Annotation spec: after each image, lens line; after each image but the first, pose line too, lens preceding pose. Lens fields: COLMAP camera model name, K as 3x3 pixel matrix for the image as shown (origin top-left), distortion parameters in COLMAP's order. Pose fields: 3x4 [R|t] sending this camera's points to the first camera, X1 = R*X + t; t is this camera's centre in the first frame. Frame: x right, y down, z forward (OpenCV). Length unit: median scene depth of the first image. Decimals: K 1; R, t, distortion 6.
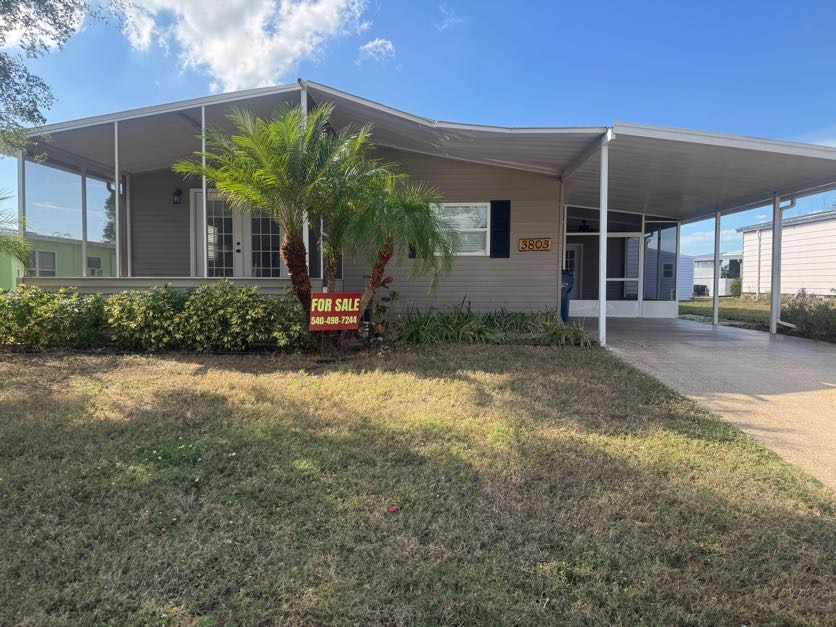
lens RADIAL K [[583.8, 0, 418.0], [0, 583.8, 313.5], [0, 0, 1]] dist [-0.002074, -0.001898]
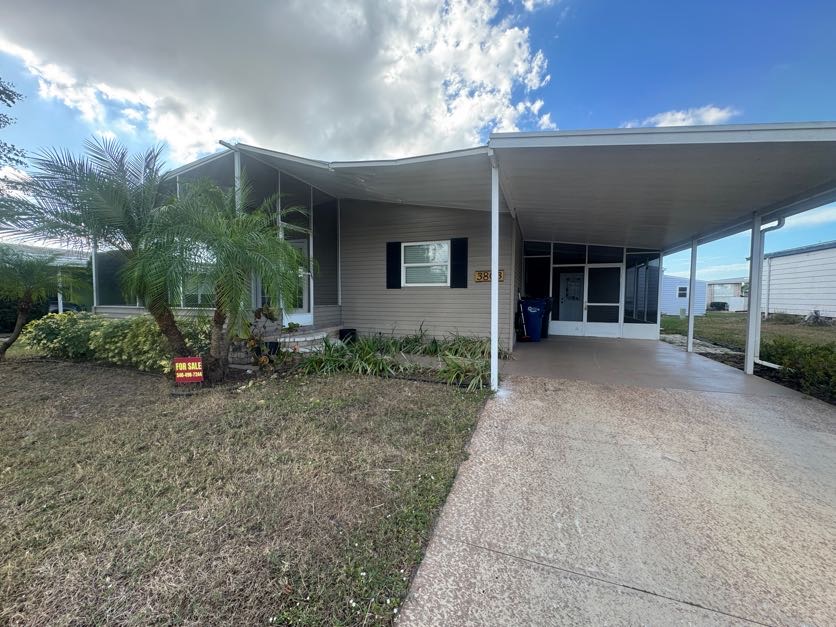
lens RADIAL K [[331.5, 0, 418.0], [0, 331.5, 313.5], [0, 0, 1]] dist [-0.001212, 0.000048]
pose [[0.951728, 0.018412, -0.306389, 0.267417], [-0.019324, 0.999813, 0.000057, -0.043437], [0.306333, 0.005867, 0.951906, 0.348949]]
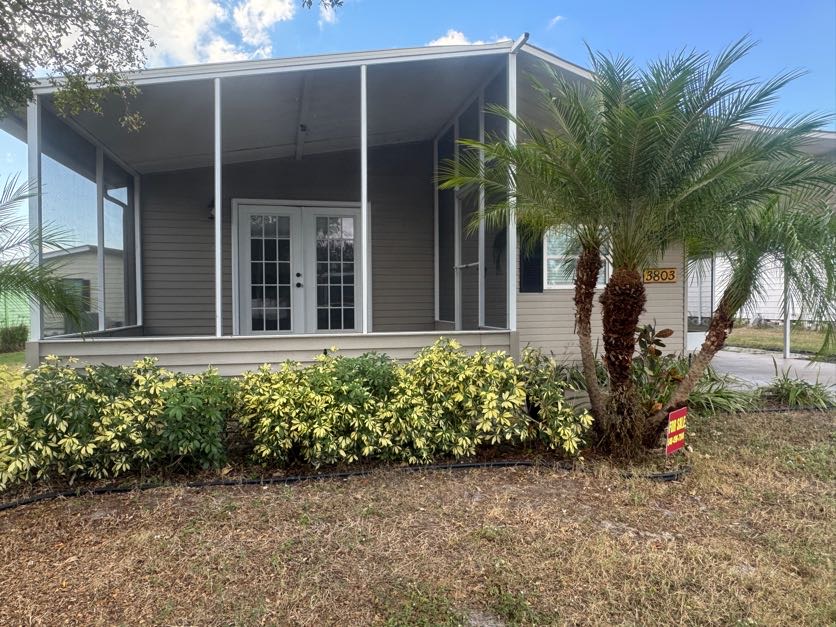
lens RADIAL K [[605.2, 0, 418.0], [0, 605.2, 313.5], [0, 0, 1]] dist [-0.002474, -0.000358]
pose [[0.965704, -0.017200, 0.259076, -0.379959], [0.025655, 0.999242, -0.029290, -0.051344], [-0.258376, 0.034932, 0.965413, 0.280434]]
